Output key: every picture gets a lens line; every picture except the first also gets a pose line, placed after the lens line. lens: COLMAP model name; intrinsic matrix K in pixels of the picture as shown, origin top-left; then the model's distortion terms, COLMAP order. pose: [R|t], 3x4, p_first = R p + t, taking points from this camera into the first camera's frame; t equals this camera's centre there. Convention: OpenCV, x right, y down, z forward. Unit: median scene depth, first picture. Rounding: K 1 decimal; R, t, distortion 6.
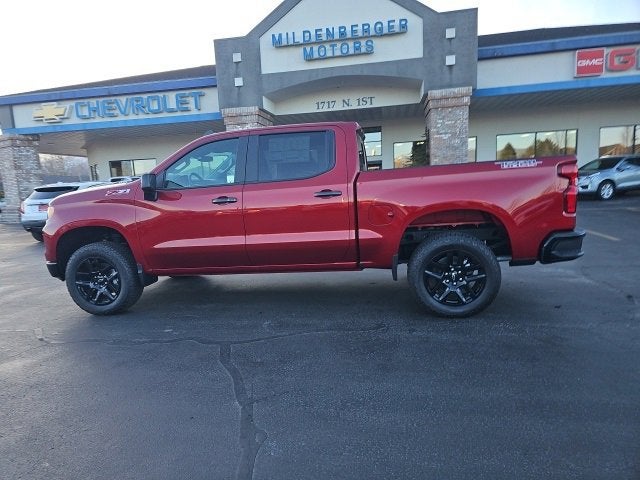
lens RADIAL K [[417.9, 0, 309.3], [0, 417.9, 239.4], [0, 0, 1]] dist [0.066035, -0.053896]
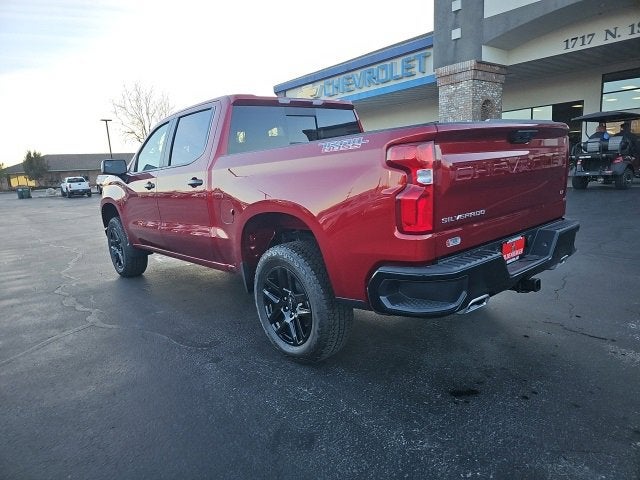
lens RADIAL K [[417.9, 0, 310.4], [0, 417.9, 237.8], [0, 0, 1]] dist [0.066035, -0.053896]
pose [[0.777323, 0.105647, -0.620167, 0.202254], [-0.057470, 0.993601, 0.097229, -0.024100], [0.626471, -0.039938, 0.778421, 0.118661]]
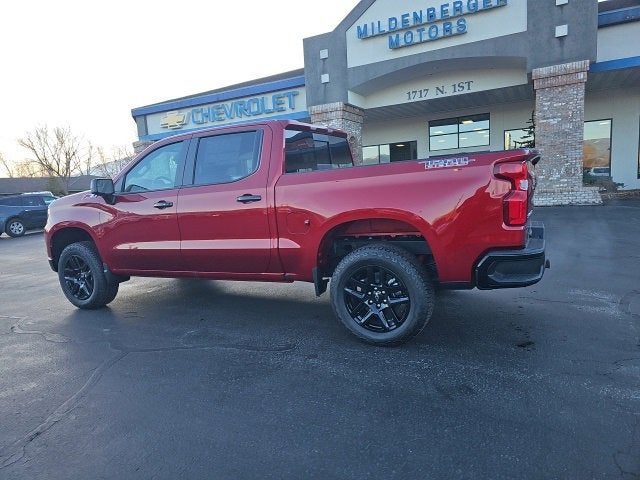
lens RADIAL K [[417.9, 0, 313.1], [0, 417.9, 235.1], [0, 0, 1]] dist [0.066035, -0.053896]
pose [[0.955333, 0.025106, -0.294464, 0.117484], [-0.023775, 0.999685, 0.008097, -0.010114], [0.294575, -0.000734, 0.955628, 0.039399]]
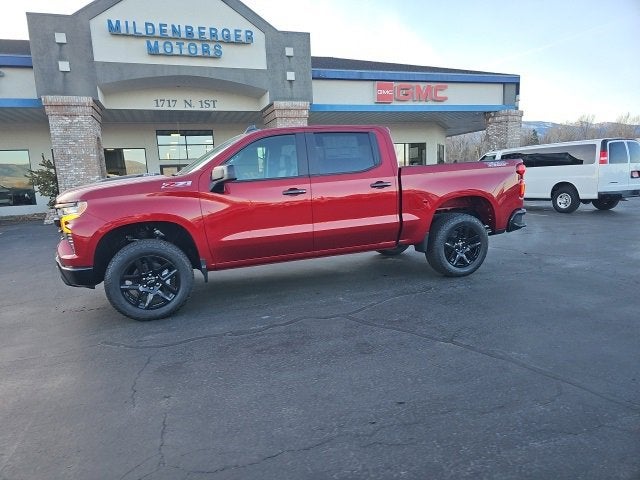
lens RADIAL K [[417.9, 0, 310.2], [0, 417.9, 240.0], [0, 0, 1]] dist [0.066035, -0.053896]
pose [[0.871169, -0.060680, 0.487219, -0.187916], [0.066313, 0.997783, 0.005698, 0.007430], [-0.486484, 0.027345, 0.873261, 0.012093]]
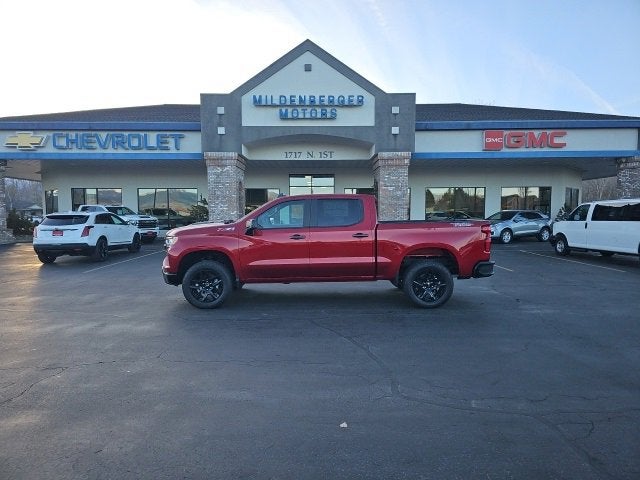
lens RADIAL K [[417.9, 0, 317.2], [0, 417.9, 236.9], [0, 0, 1]] dist [0.066035, -0.053896]
pose [[0.982581, 0.038471, 0.181809, -0.114843], [-0.023002, 0.995991, -0.086443, 0.012908], [-0.184405, 0.080756, 0.979527, -0.170711]]
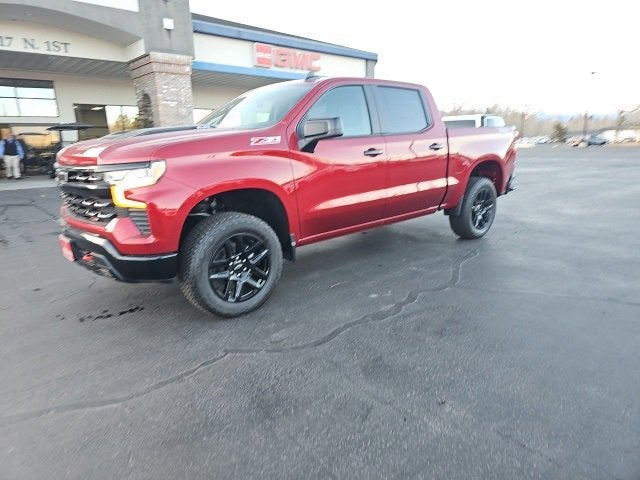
lens RADIAL K [[417.9, 0, 309.0], [0, 417.9, 244.0], [0, 0, 1]] dist [0.066035, -0.053896]
pose [[0.620698, -0.148883, 0.769784, -0.283523], [0.097773, 0.988840, 0.112413, -0.002328], [-0.777930, 0.005490, 0.628328, 0.139883]]
